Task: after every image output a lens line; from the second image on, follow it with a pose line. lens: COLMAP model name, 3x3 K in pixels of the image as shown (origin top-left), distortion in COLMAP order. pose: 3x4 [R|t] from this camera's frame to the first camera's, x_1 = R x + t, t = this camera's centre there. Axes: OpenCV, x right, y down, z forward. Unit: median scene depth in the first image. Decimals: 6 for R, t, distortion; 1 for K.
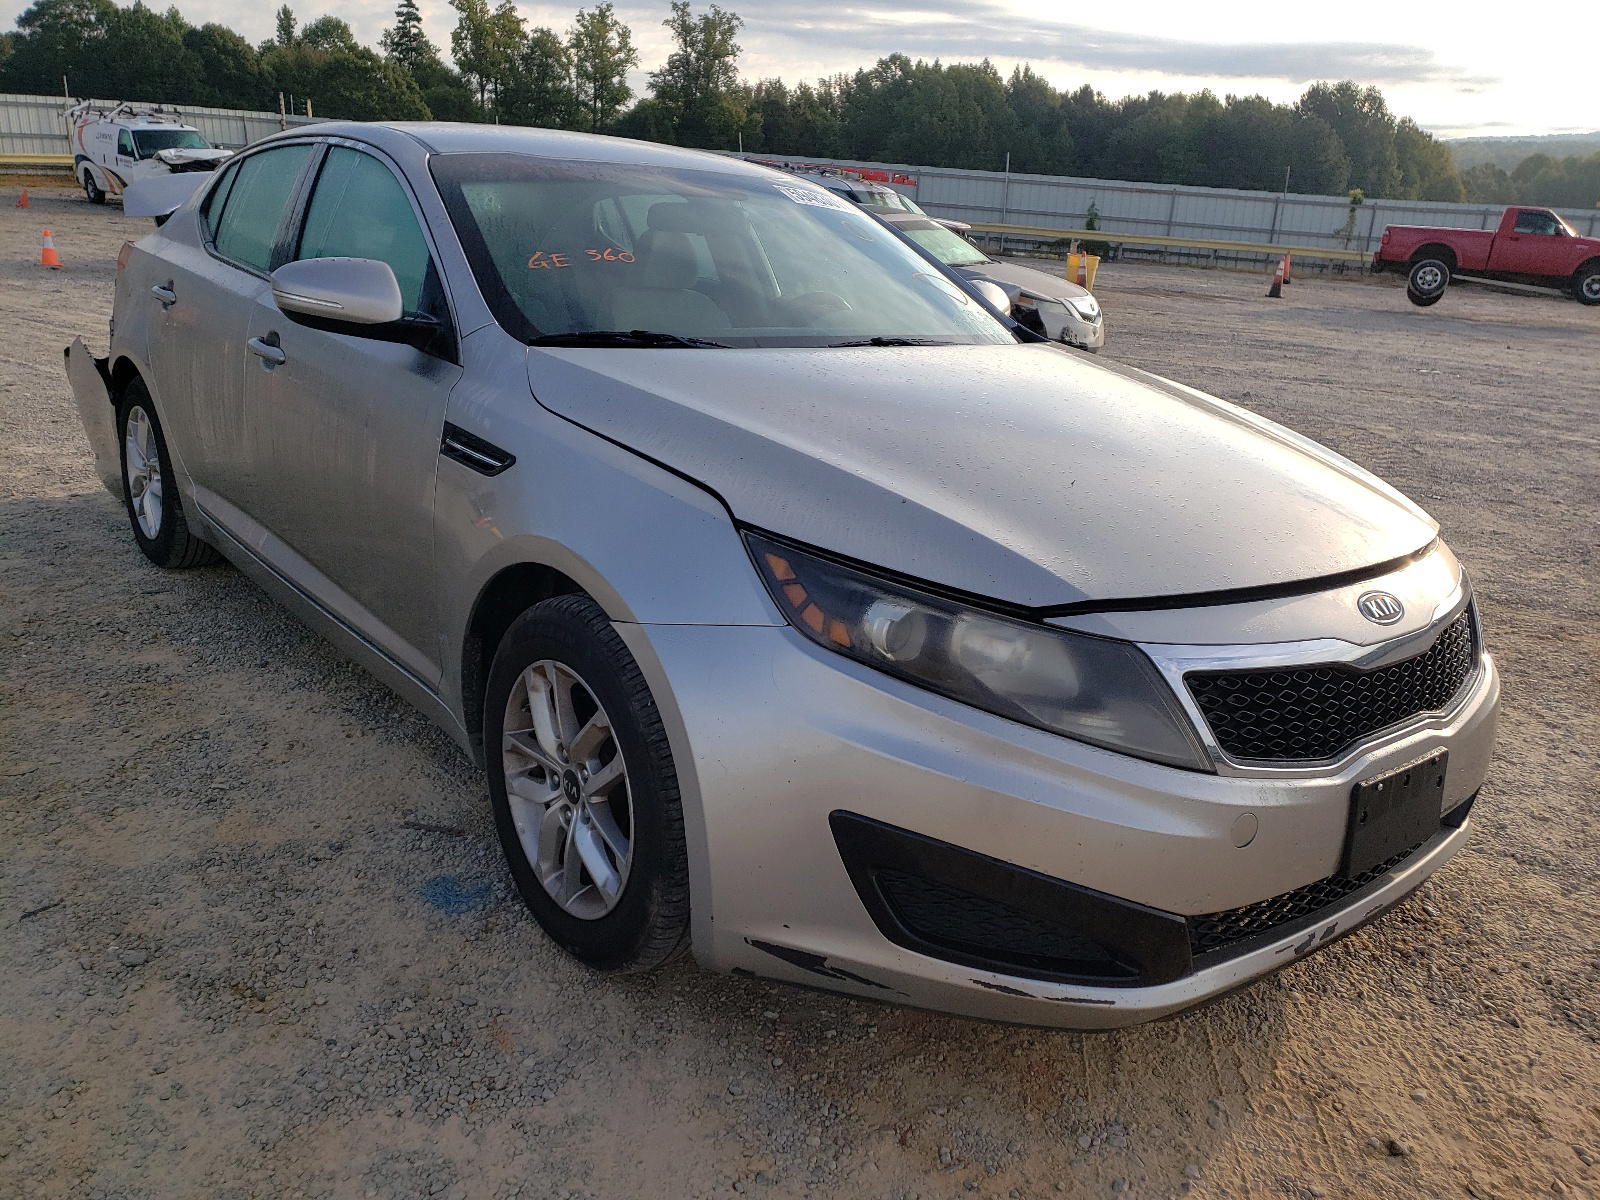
lens RADIAL K [[1309.6, 0, 800.0], [0, 1309.6, 600.0], [0, 0, 1]] dist [0.017265, 0.018395]
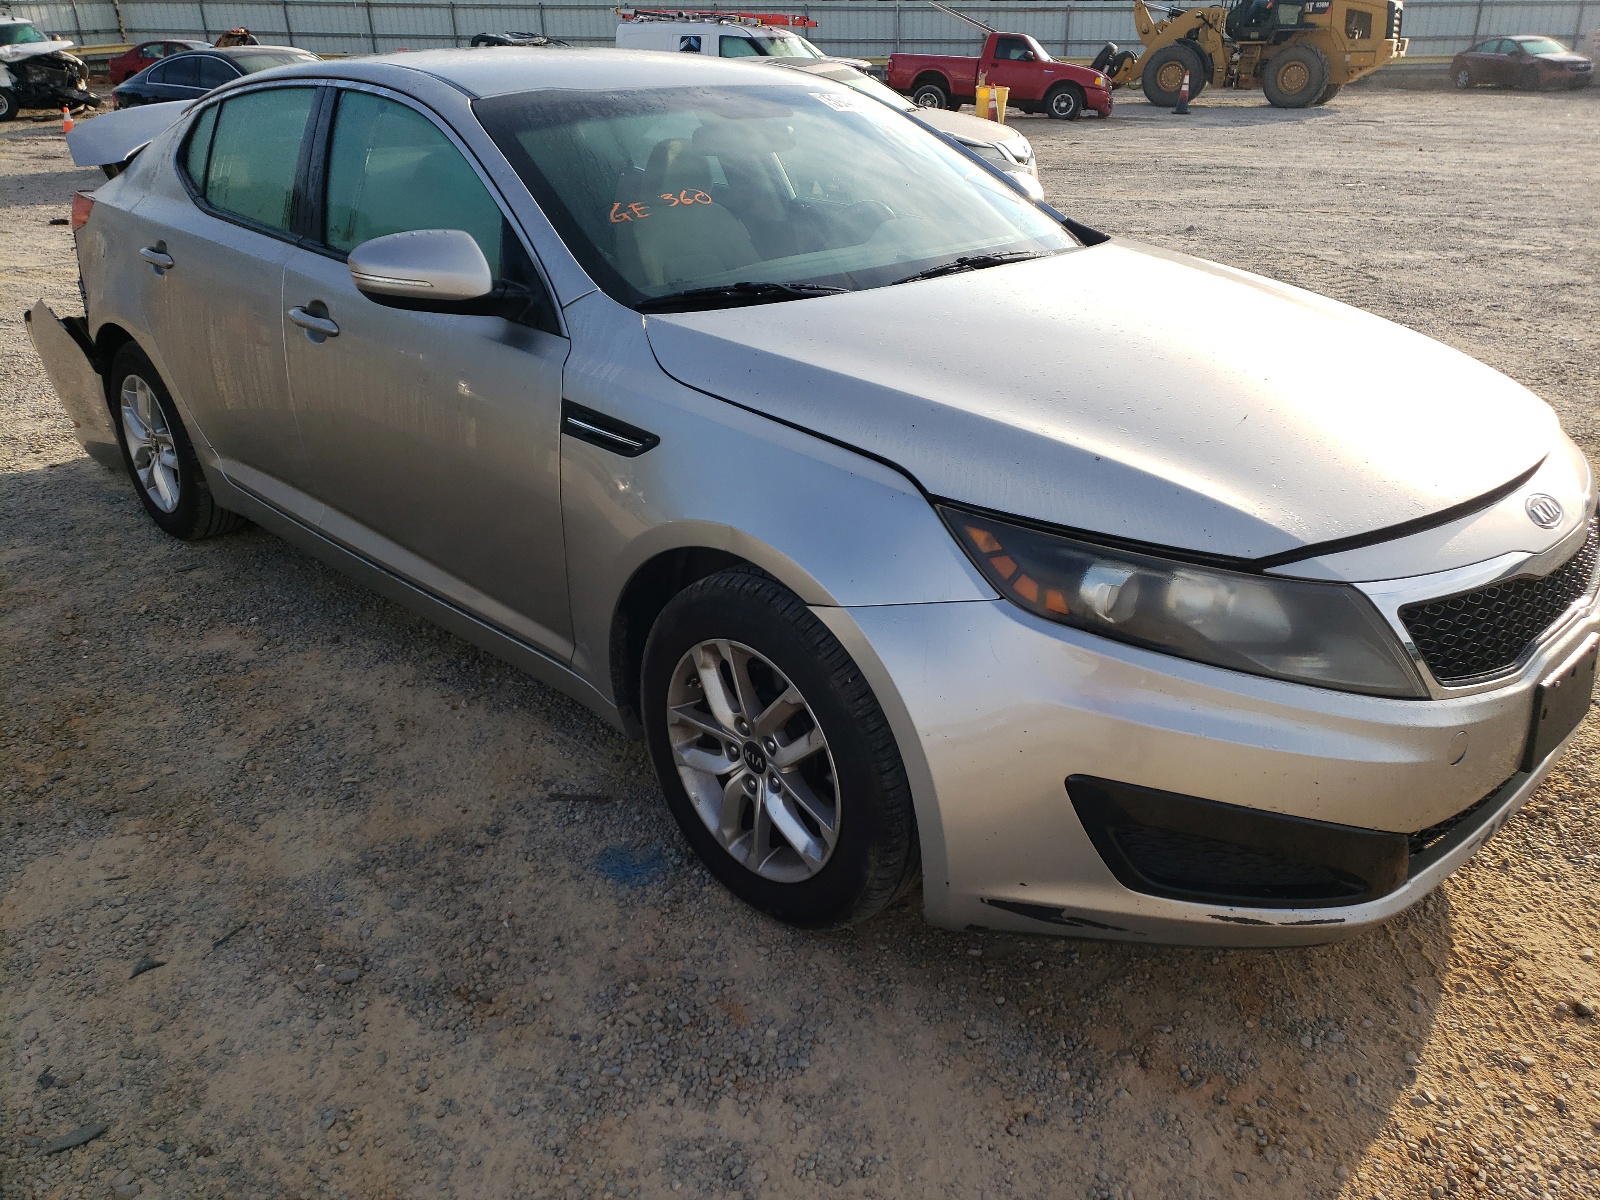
lens RADIAL K [[1299.4, 0, 800.0], [0, 1299.4, 600.0], [0, 0, 1]] dist [0.050507, -0.040741]
pose [[0.992145, -0.106950, 0.064889, -0.194965], [0.098744, 0.988013, 0.118660, -0.096496], [-0.076802, -0.111320, 0.990812, 0.012488]]
